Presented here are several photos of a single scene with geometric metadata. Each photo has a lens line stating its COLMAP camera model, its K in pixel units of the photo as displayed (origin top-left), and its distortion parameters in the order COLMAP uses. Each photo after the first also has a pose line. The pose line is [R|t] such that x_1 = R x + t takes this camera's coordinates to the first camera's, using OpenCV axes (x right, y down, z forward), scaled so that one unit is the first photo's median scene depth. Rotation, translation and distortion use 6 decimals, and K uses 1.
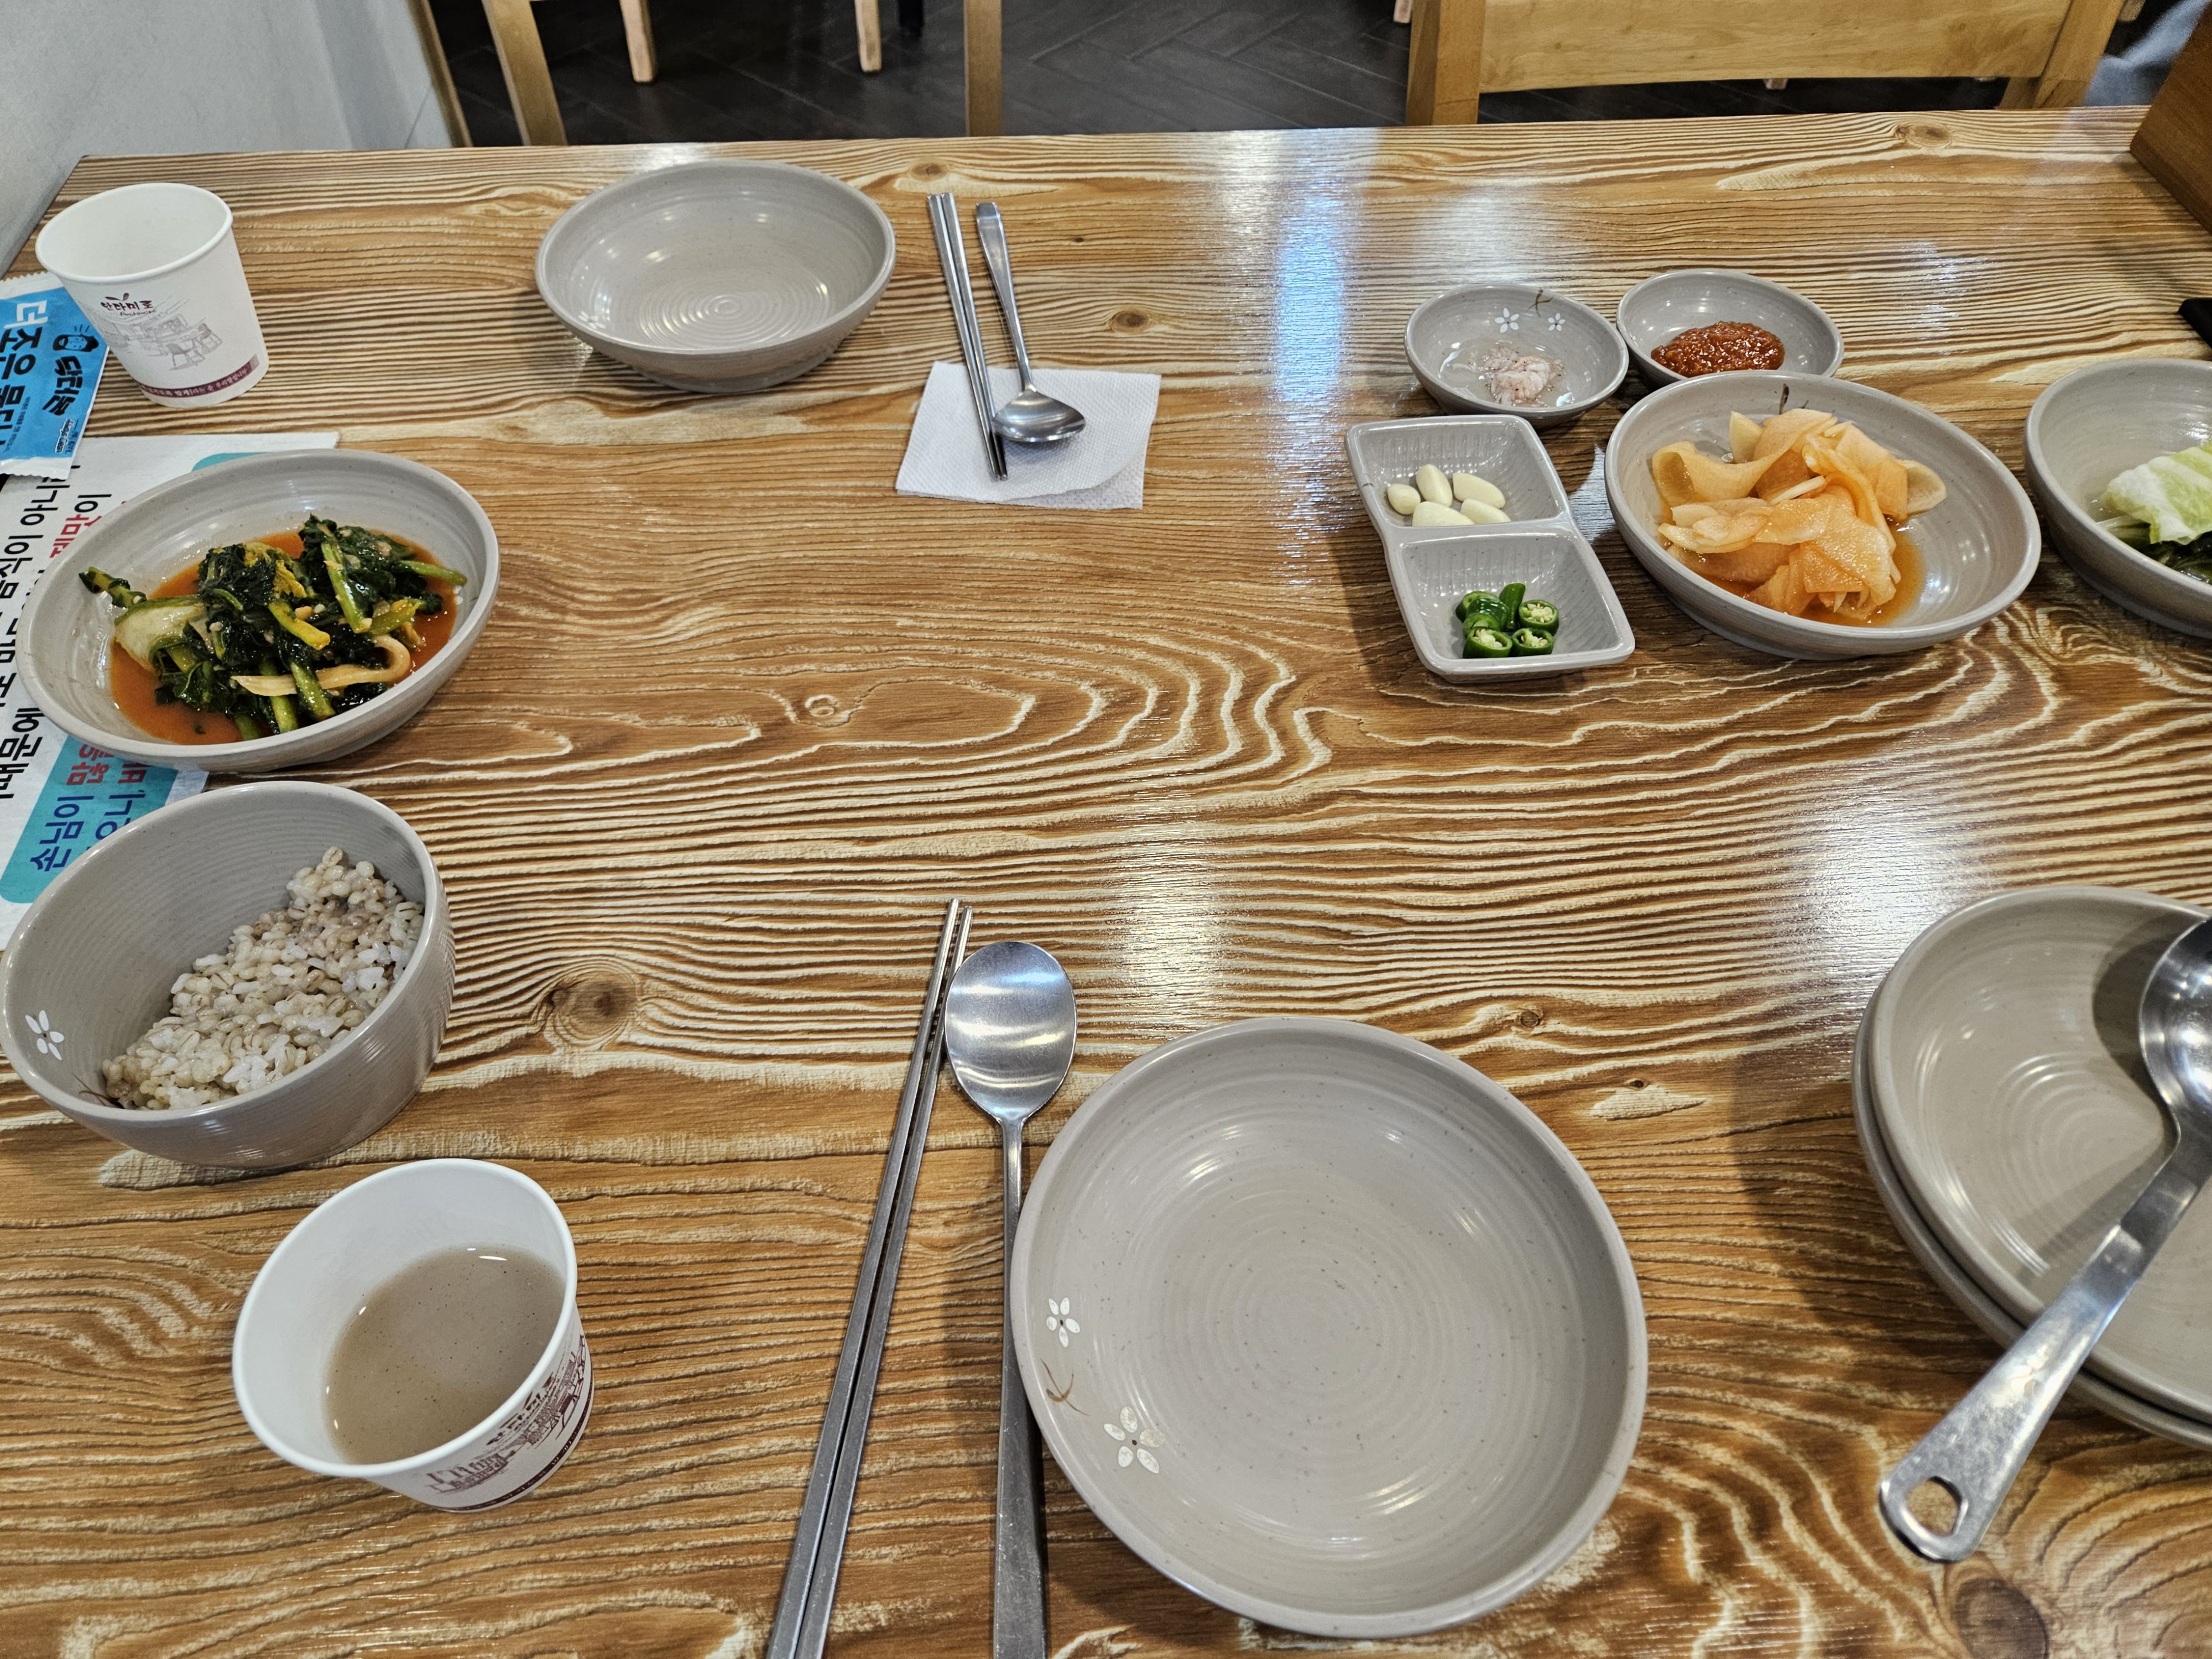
lens RADIAL K [[1483.6, 0, 1094.2], [0, 1483.6, 848.2], [0, 0, 1]] dist [0.031201, -0.028030]
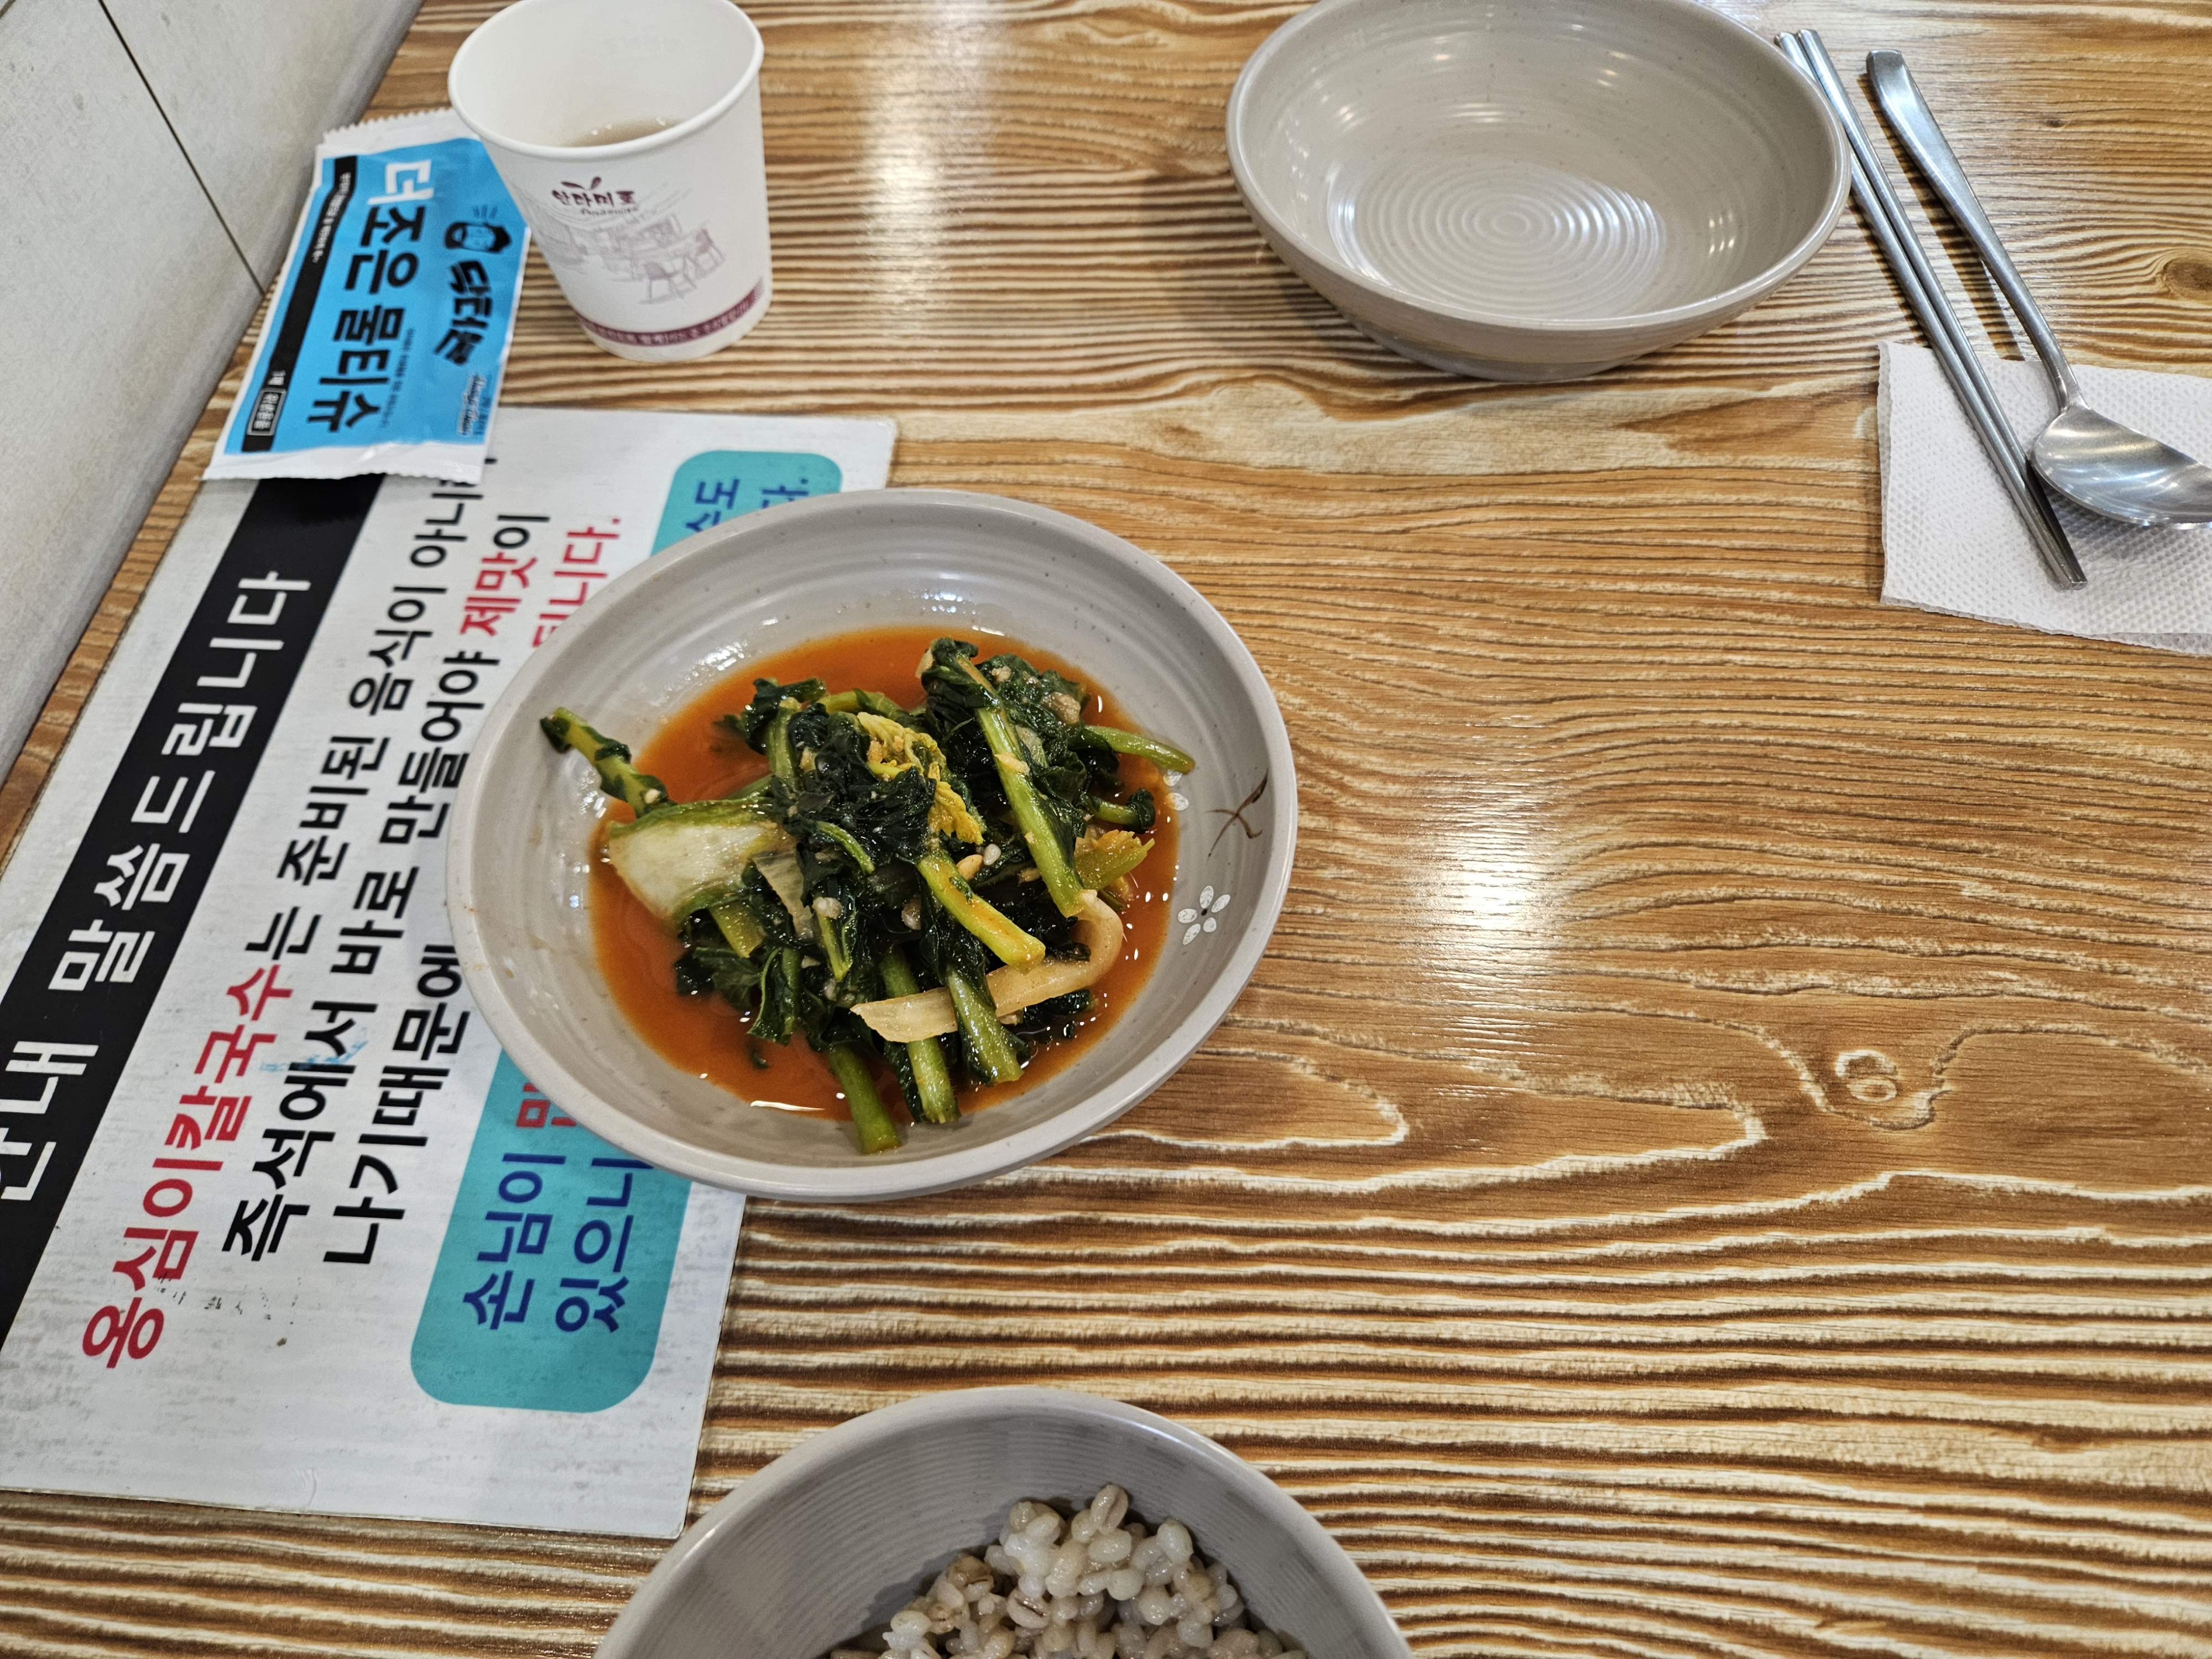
lens RADIAL K [[1483.6, 0, 1095.6], [0, 1483.6, 830.0], [0, 0, 1]] dist [0.031201, -0.028030]
pose [[0.990453, 0.092447, -0.102258, -0.402466], [-0.082132, 0.991505, 0.100860, -0.209821], [0.110714, -0.091498, 0.989632, 0.459050]]
